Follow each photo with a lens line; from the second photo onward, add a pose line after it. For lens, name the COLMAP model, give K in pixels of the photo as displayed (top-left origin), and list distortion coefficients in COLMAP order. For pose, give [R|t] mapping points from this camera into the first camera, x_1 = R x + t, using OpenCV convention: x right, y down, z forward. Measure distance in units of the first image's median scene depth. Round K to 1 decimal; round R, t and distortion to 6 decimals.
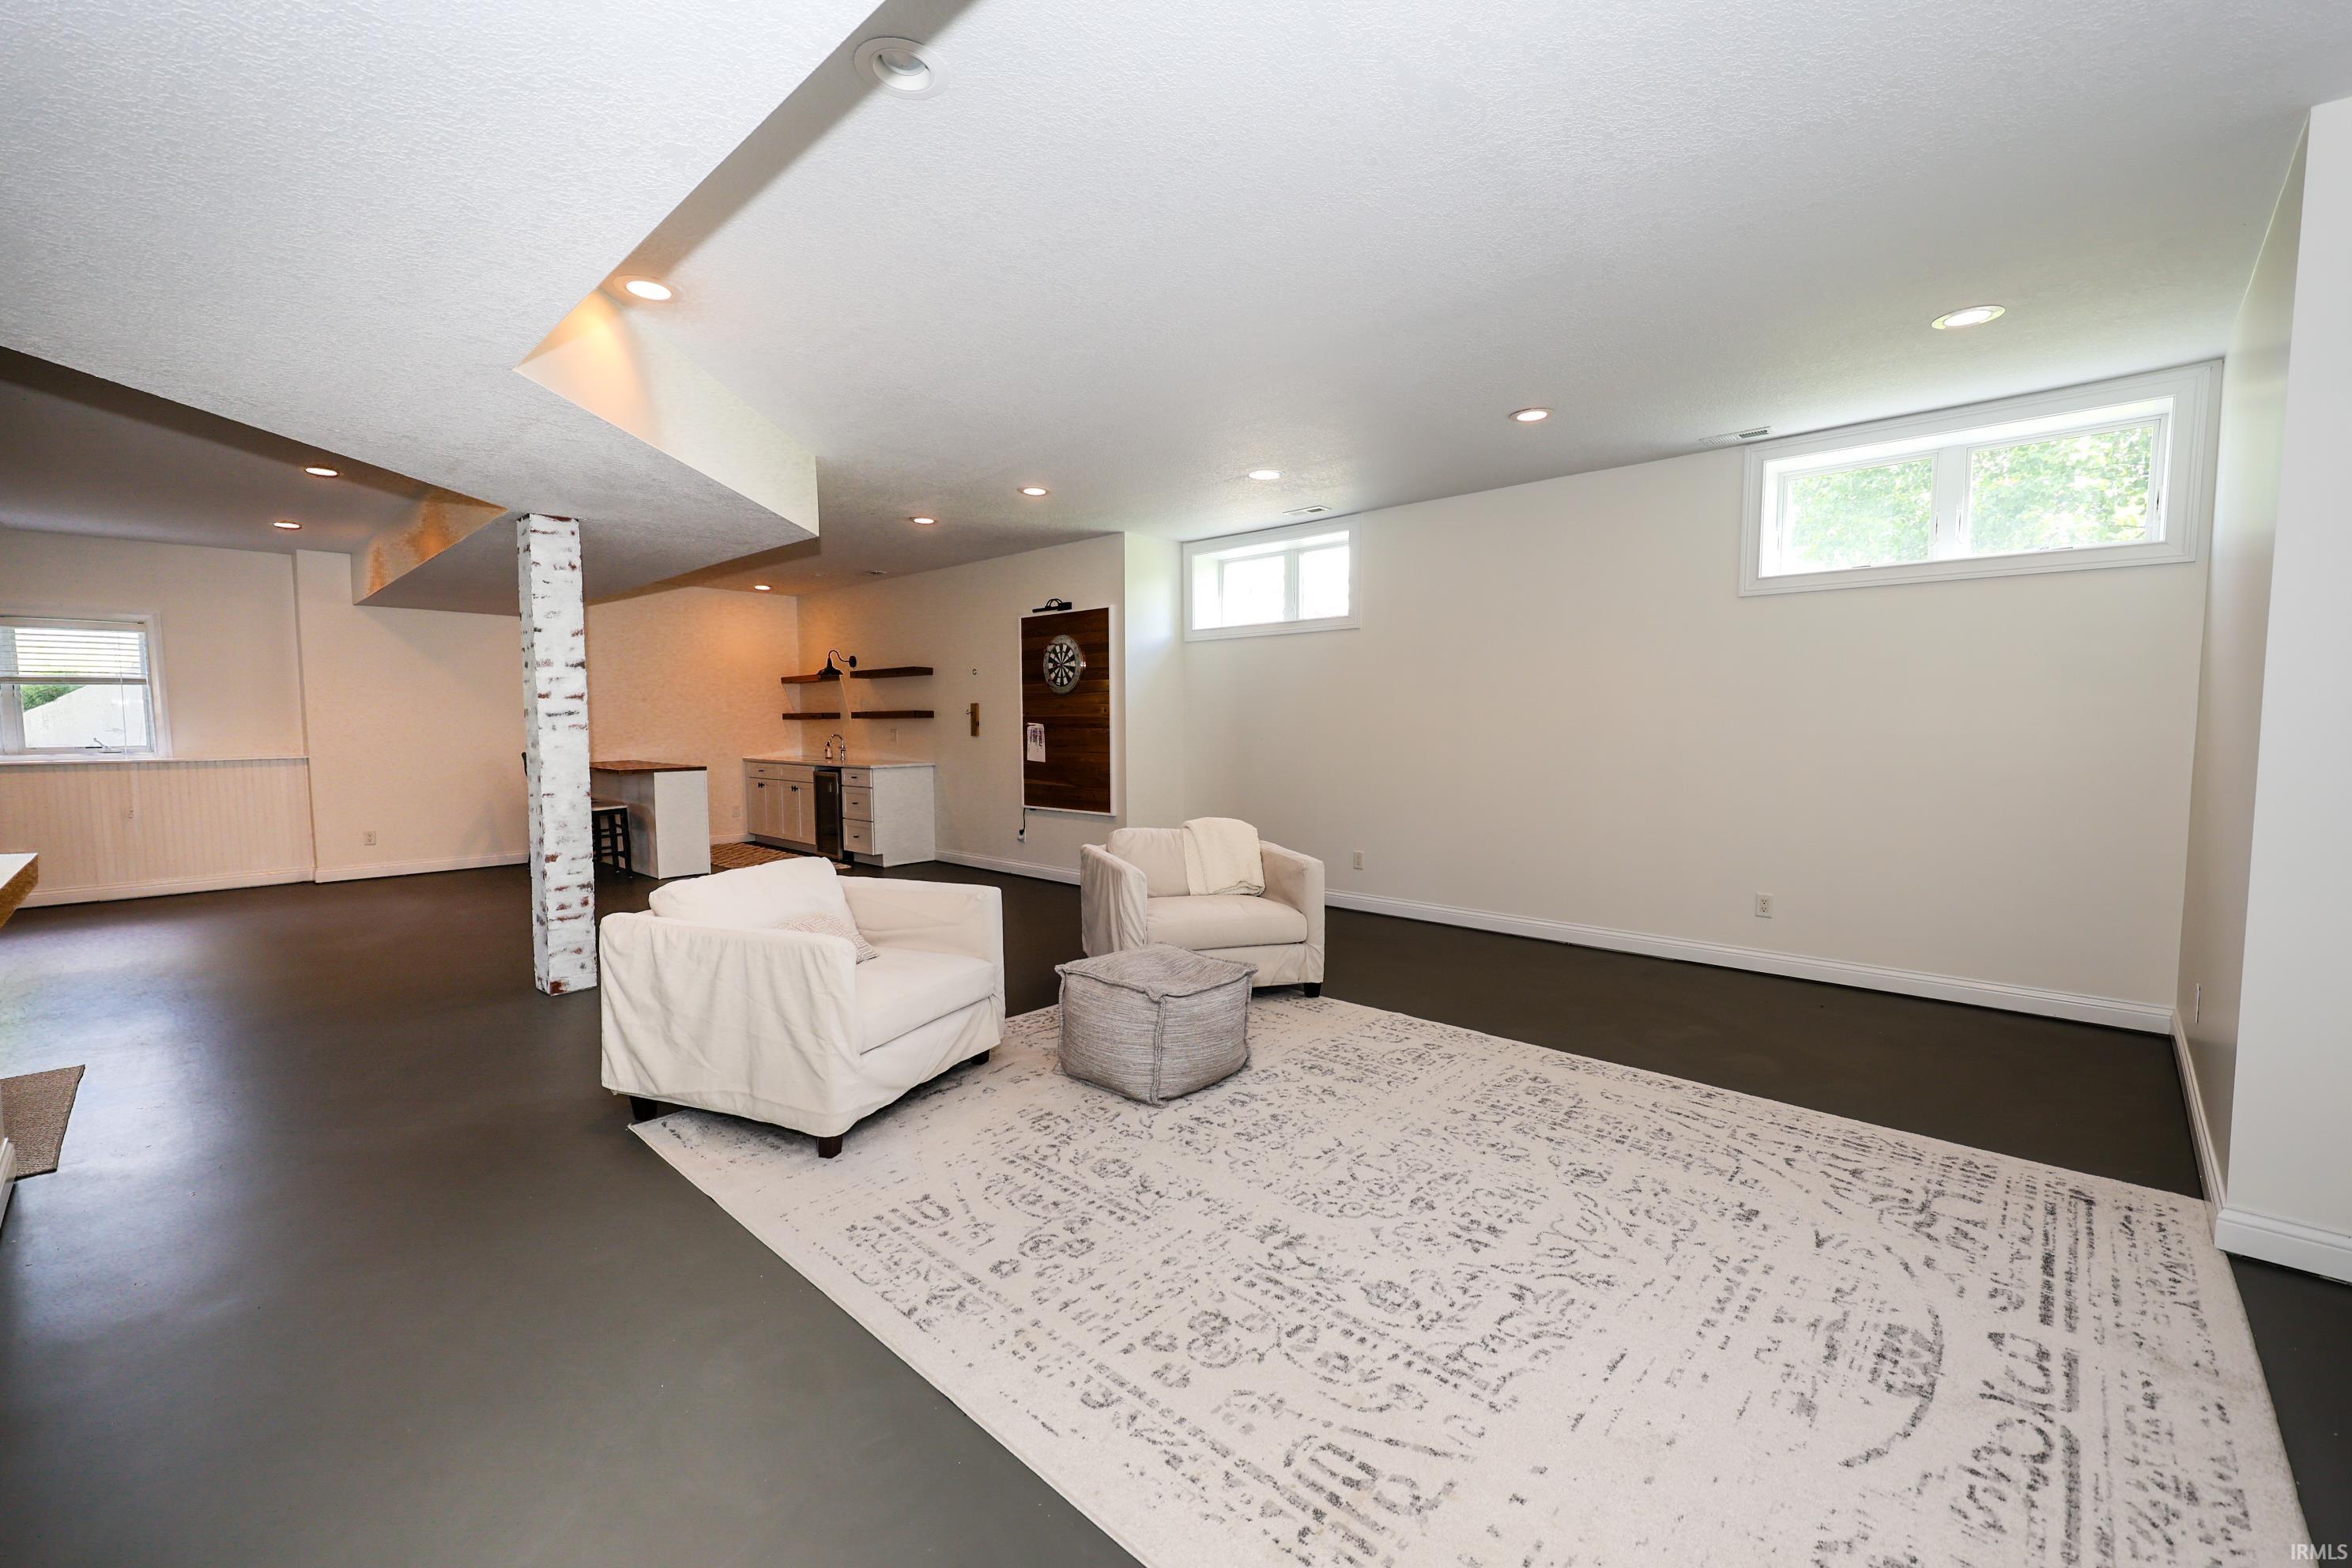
lens RADIAL K [[951.5, 0, 1186.7], [0, 951.5, 781.8], [0, 0, 1]] dist [0.002073, 0.000089]
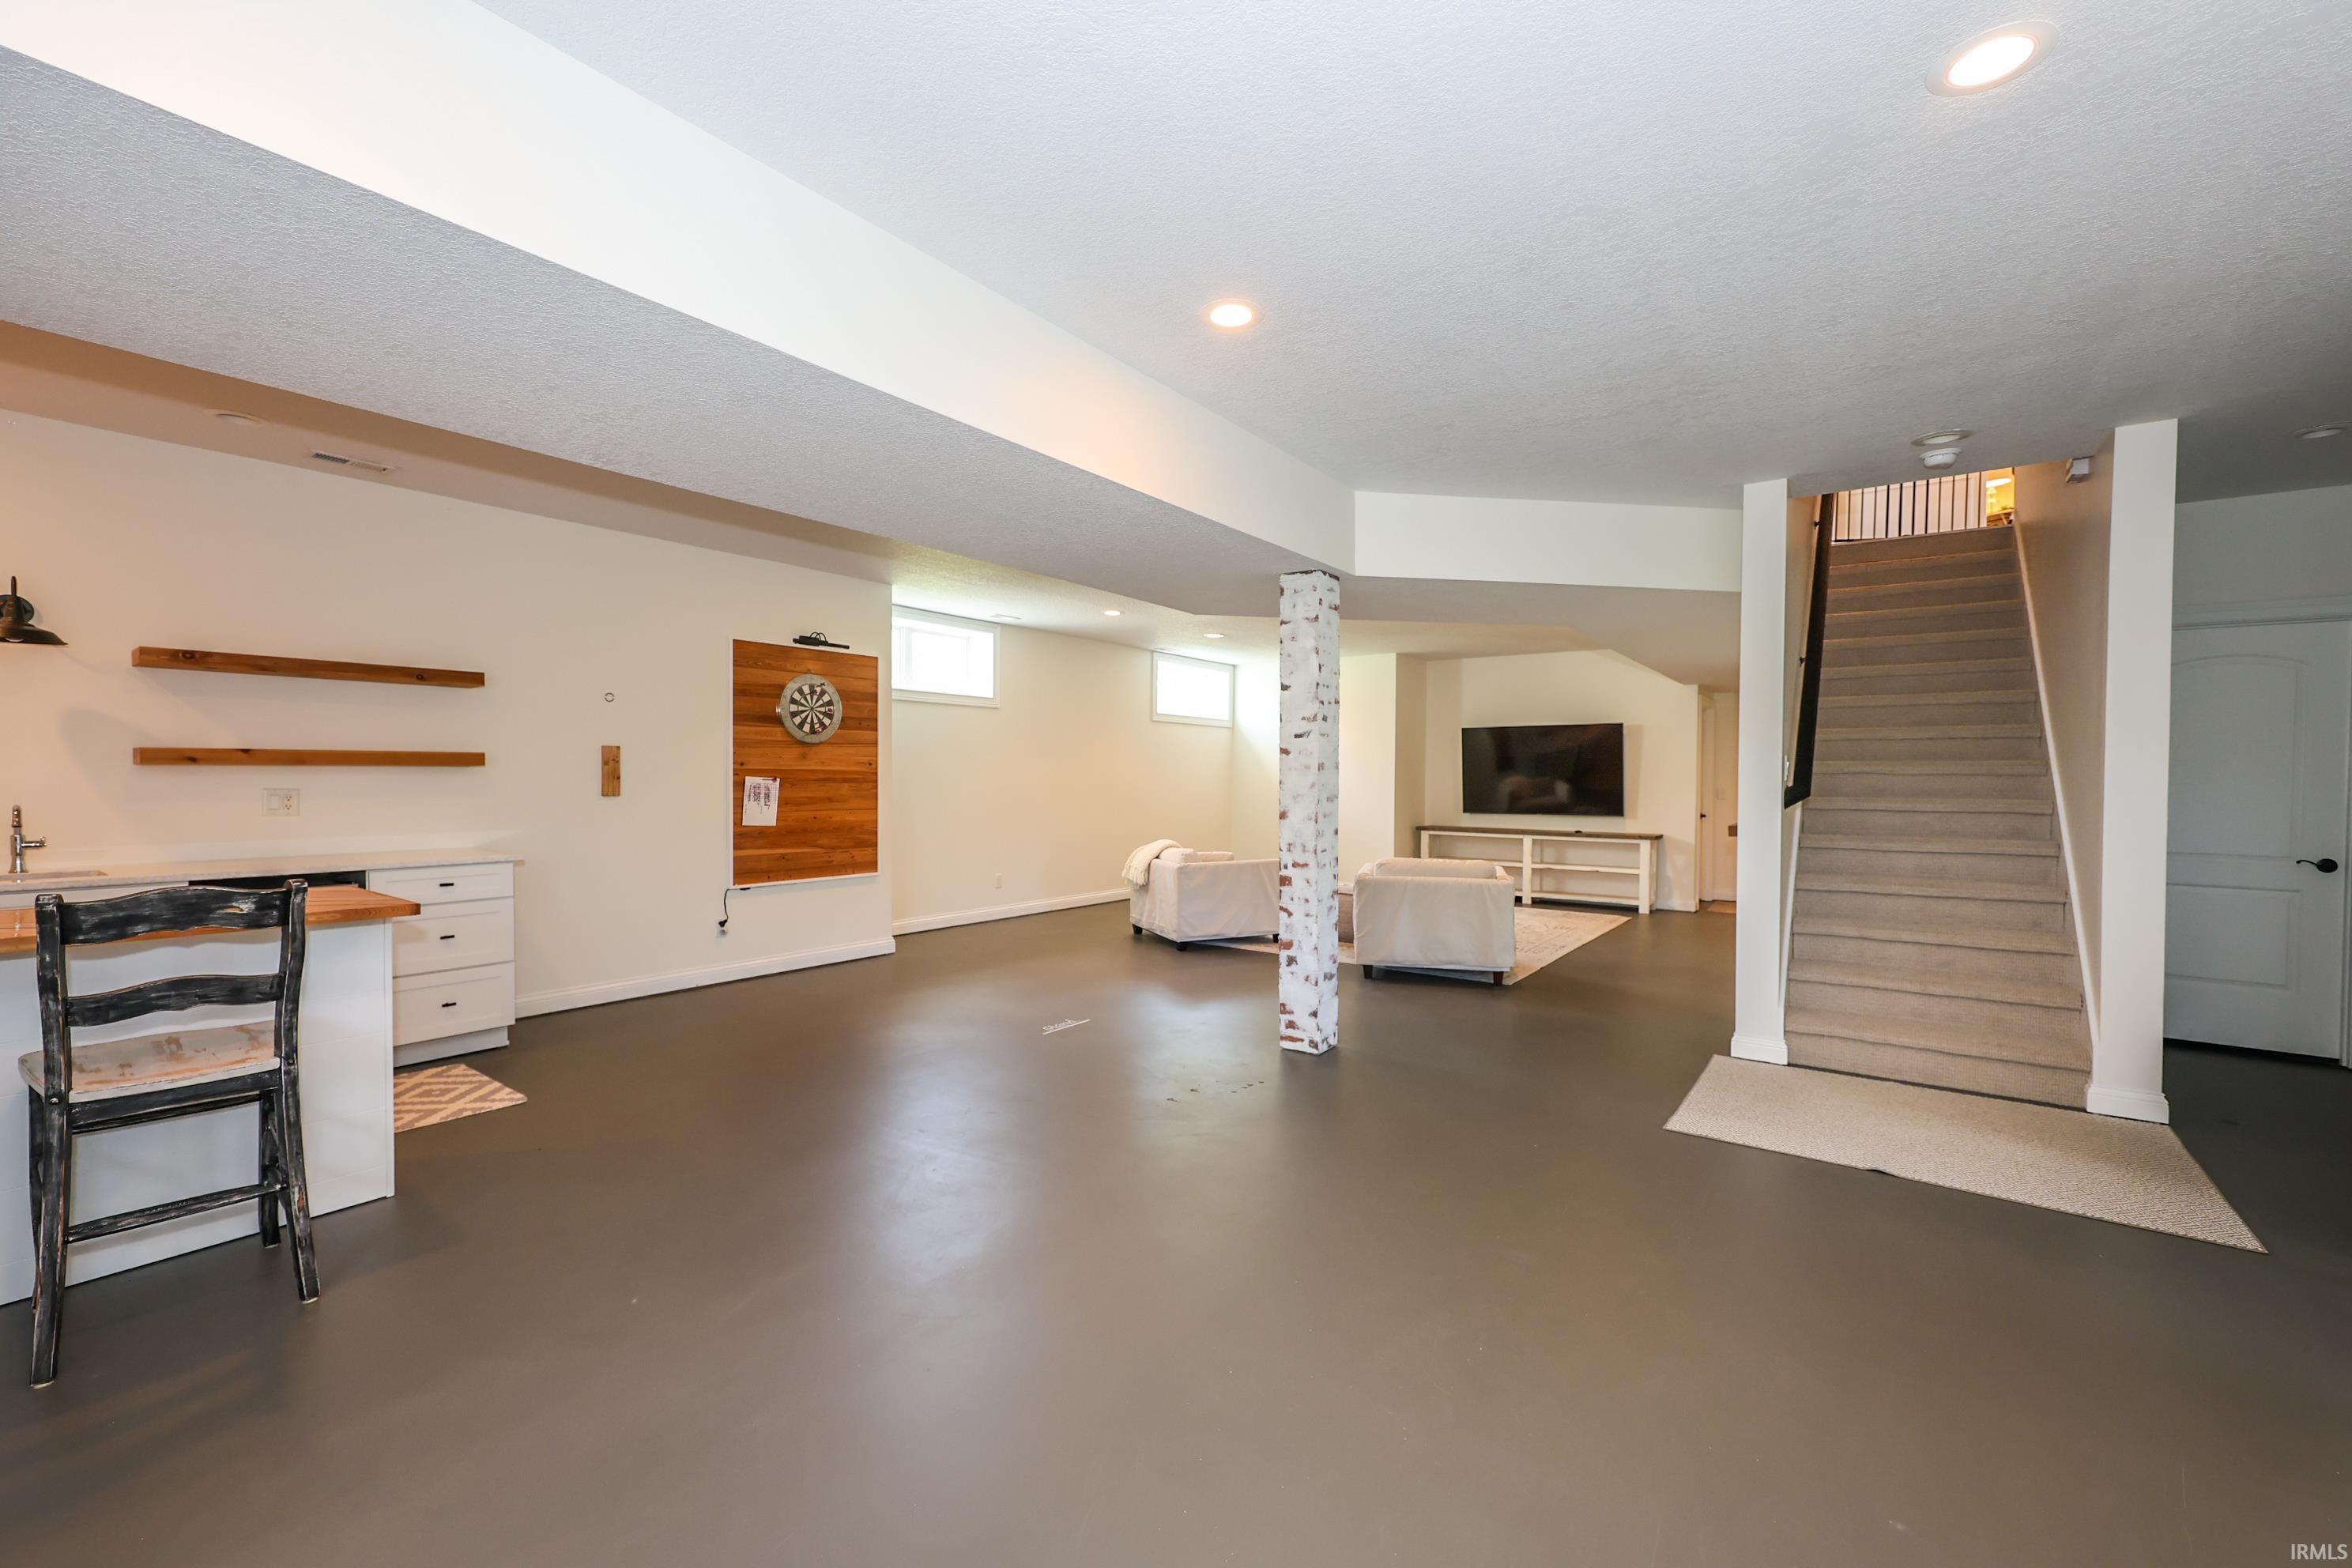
lens RADIAL K [[951.5, 0, 1175.3], [0, 951.5, 791.2], [0, 0, 1]] dist [0.002073, 0.000089]
pose [[-0.118390, -0.010609, 0.992911, -0.976435], [0.058094, 0.998156, 0.017591, -0.043616], [-0.991266, 0.059764, -0.117555, 0.751662]]
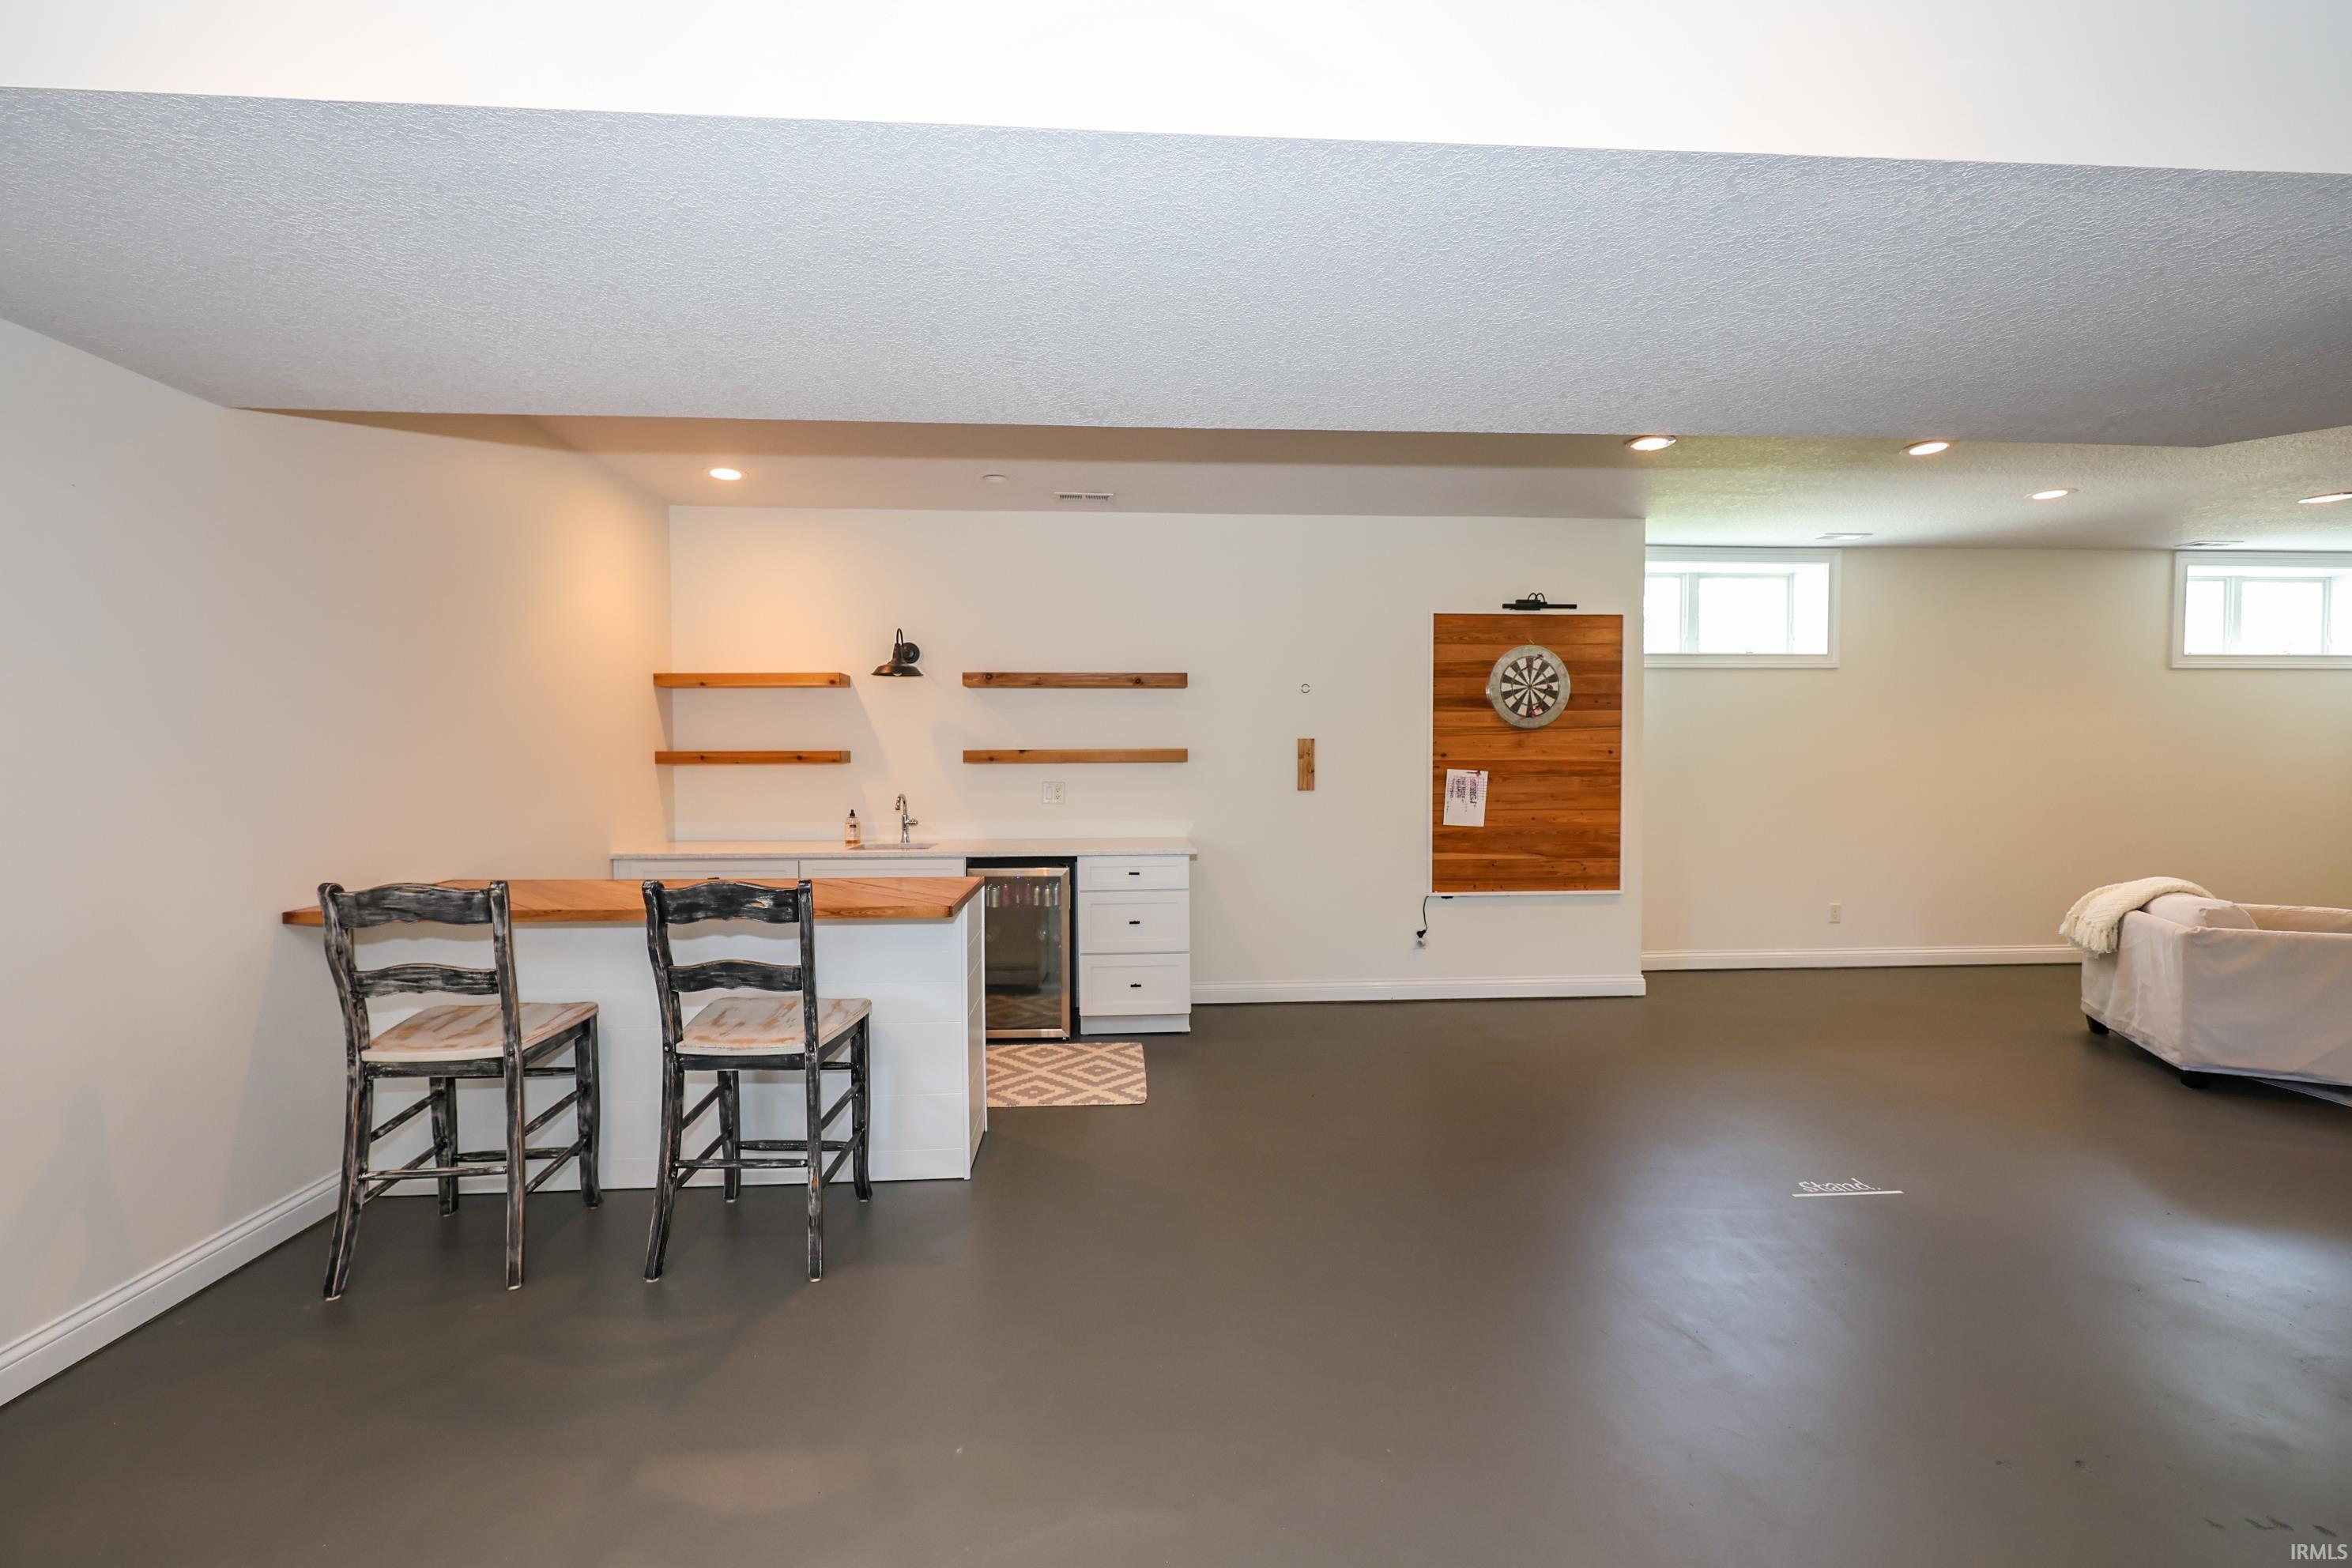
lens RADIAL K [[951.5, 0, 1166.7], [0, 951.5, 785.8], [0, 0, 1]] dist [0.002073, 0.000089]
pose [[0.684935, -0.016557, 0.728416, -0.797255], [0.045705, 0.998749, -0.020275, -0.045822], [-0.727170, 0.047180, 0.684835, 0.688338]]
